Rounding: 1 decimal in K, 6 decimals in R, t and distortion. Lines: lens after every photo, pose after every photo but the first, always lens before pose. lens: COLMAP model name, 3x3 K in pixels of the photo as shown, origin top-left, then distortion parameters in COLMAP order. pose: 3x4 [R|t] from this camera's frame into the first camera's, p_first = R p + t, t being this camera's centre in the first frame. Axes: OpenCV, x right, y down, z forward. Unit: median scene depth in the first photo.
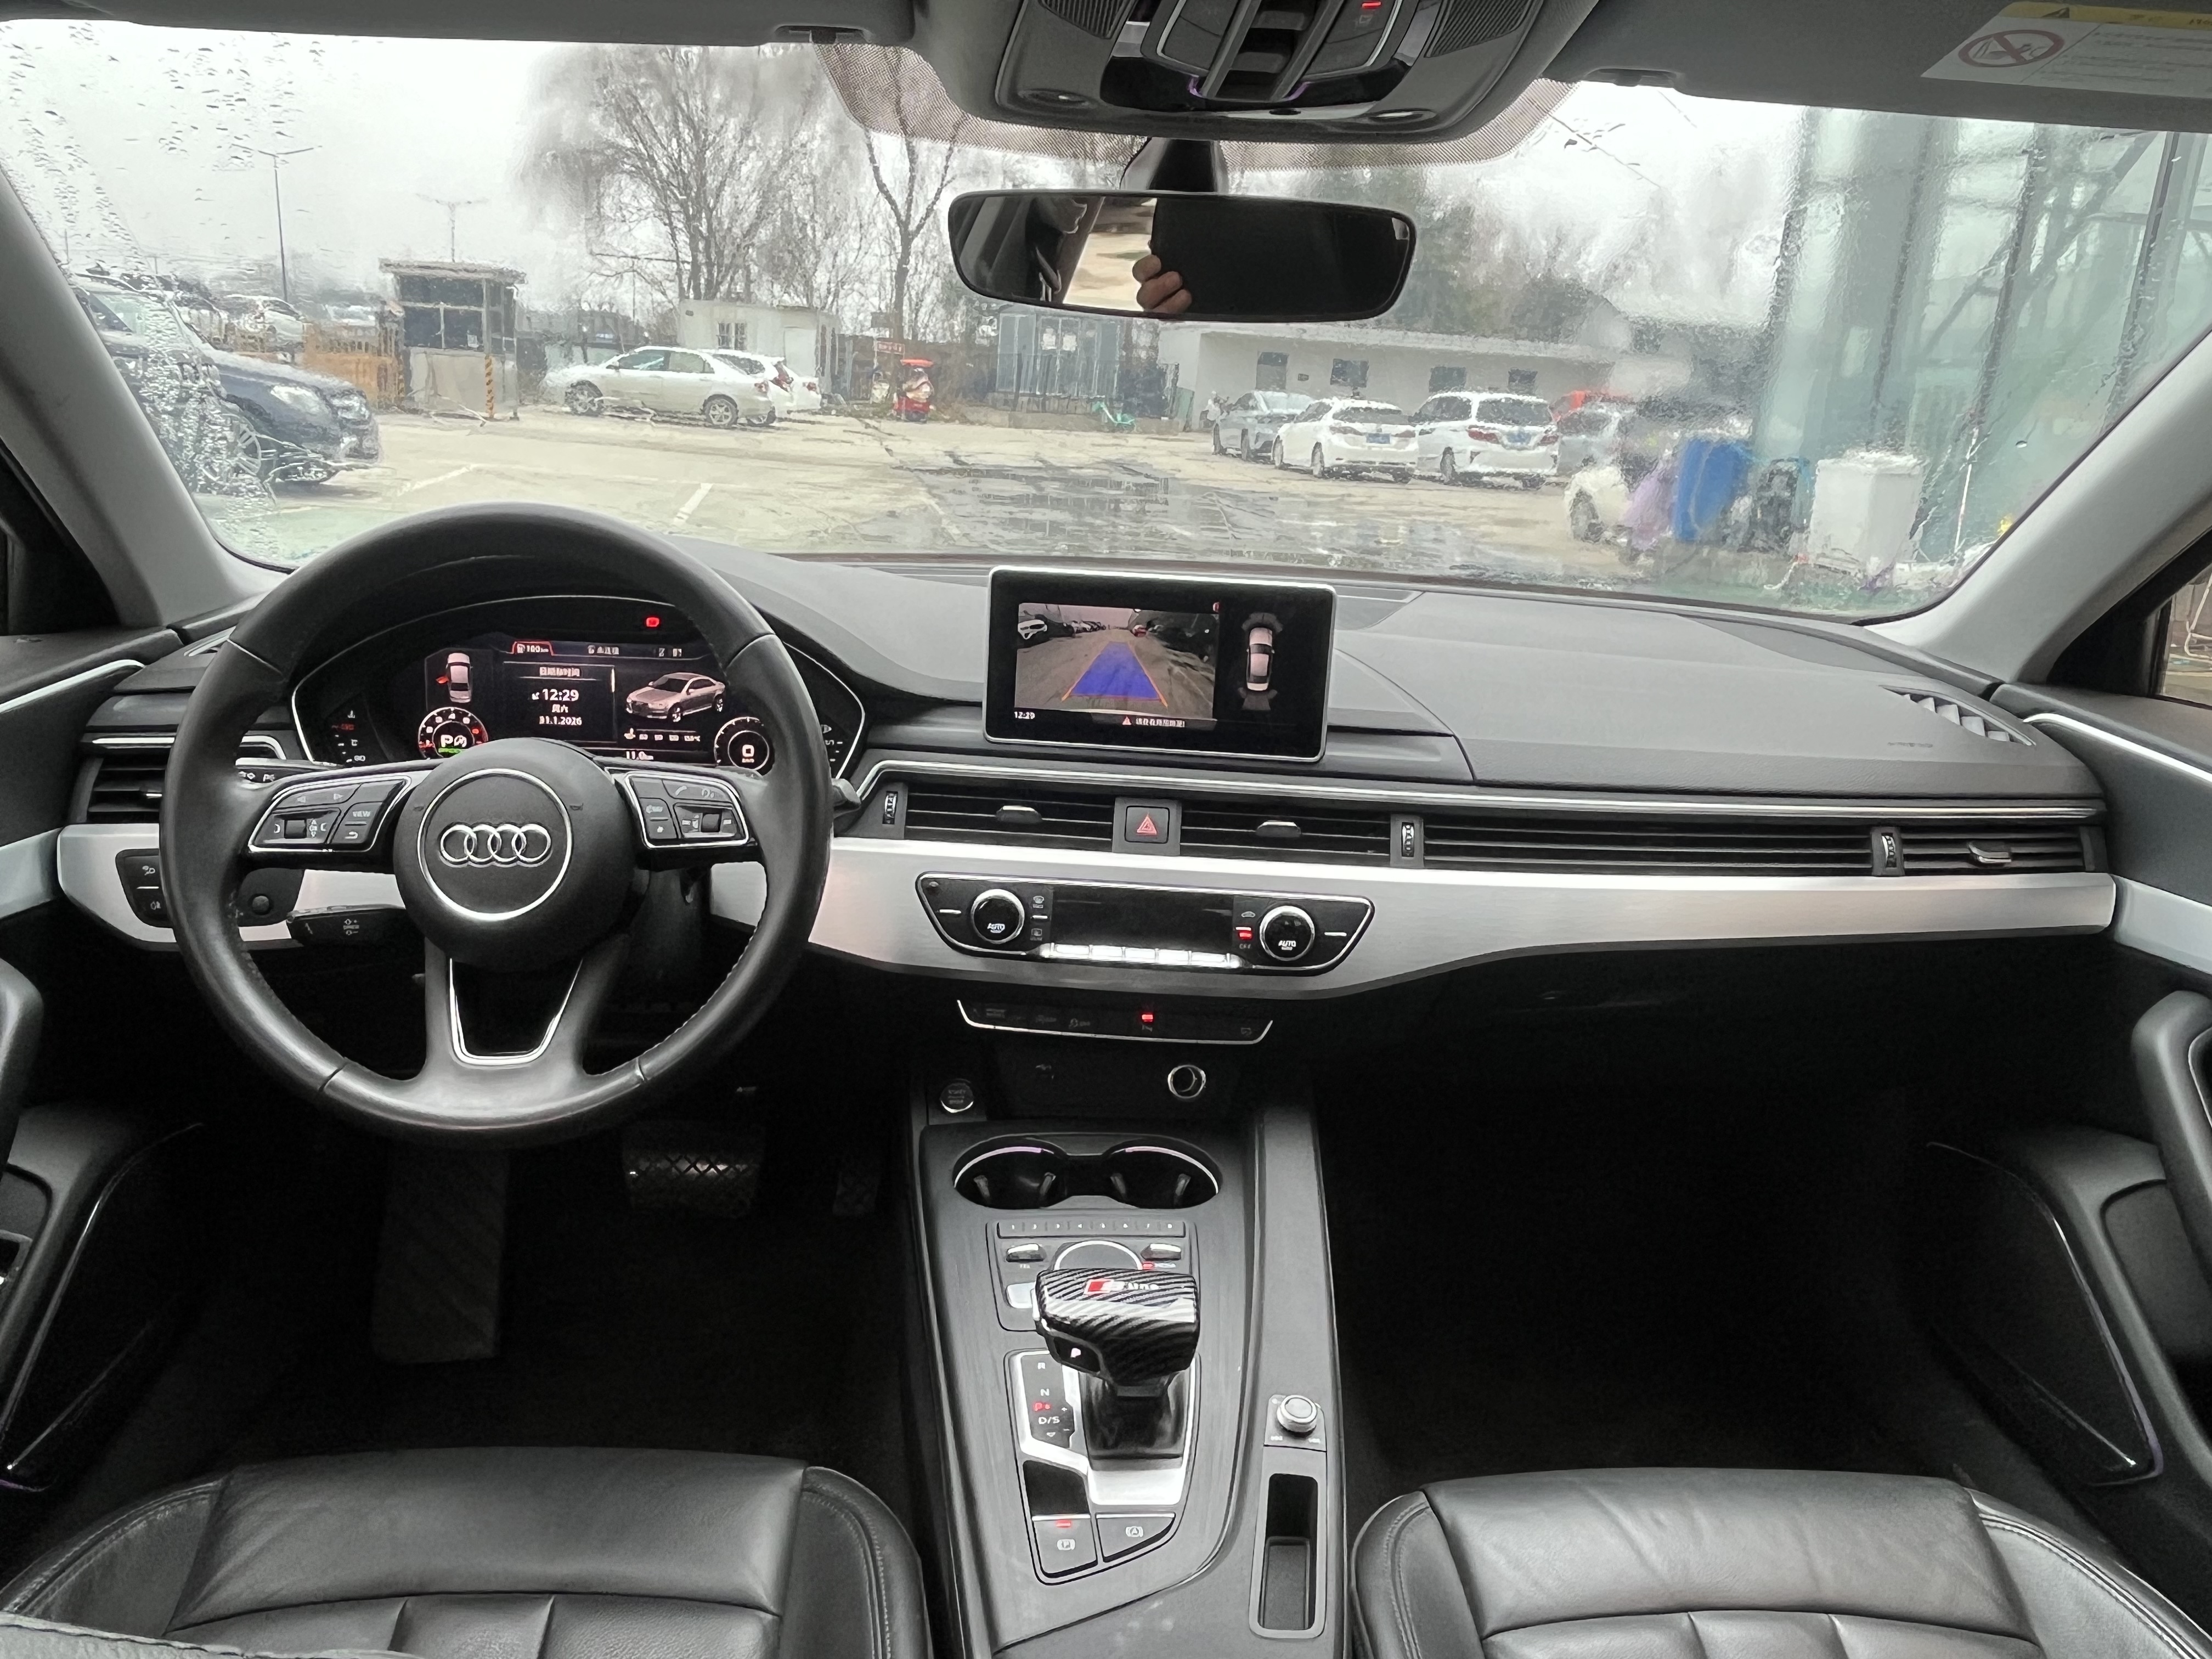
lens RADIAL K [[1618.6, 0, 1086.1], [0, 1618.6, 821.4], [0, 0, 1]] dist [-0.018313, -0.001944]
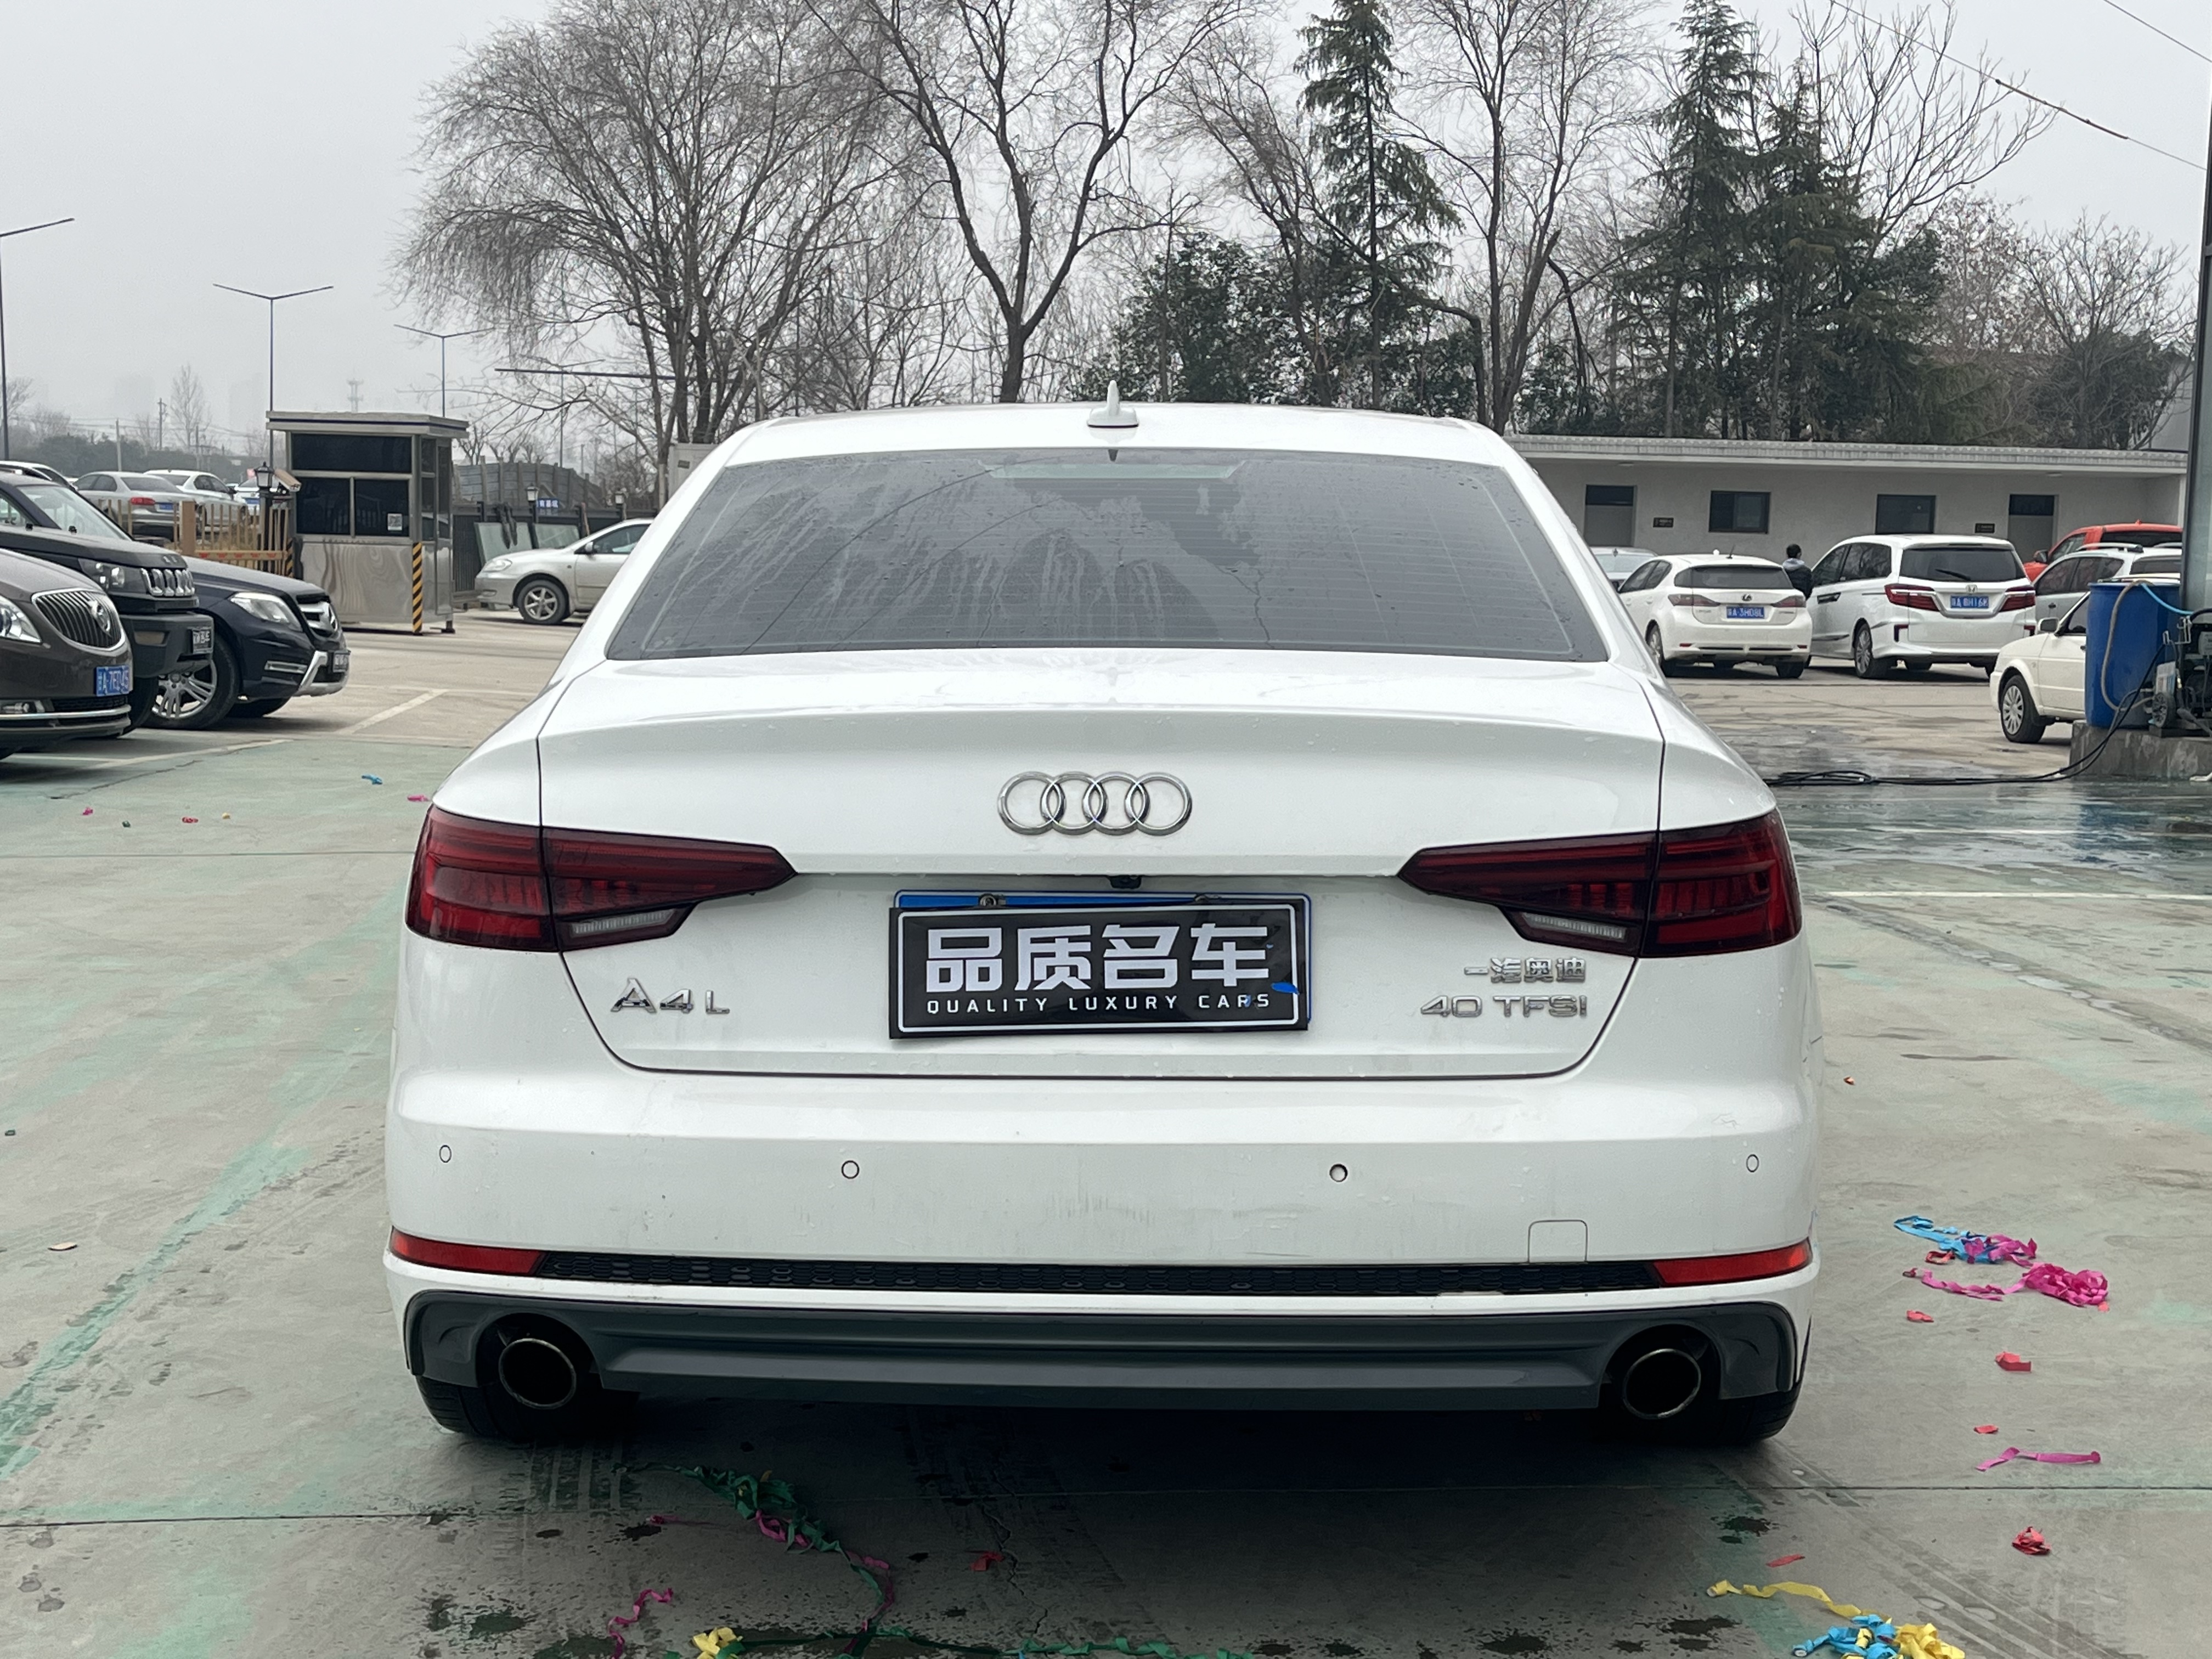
lens RADIAL K [[2918.0, 0, 1106.0], [0, 2918.0, 829.5], [0, 0, 1]] dist [0.270095, -1.128194]
pose [[0.996187, -0.032841, -0.080826, 0.410540], [0.018742, 0.985371, -0.169387, 1.060110], [0.085206, 0.167226, 0.982230, -4.003744]]
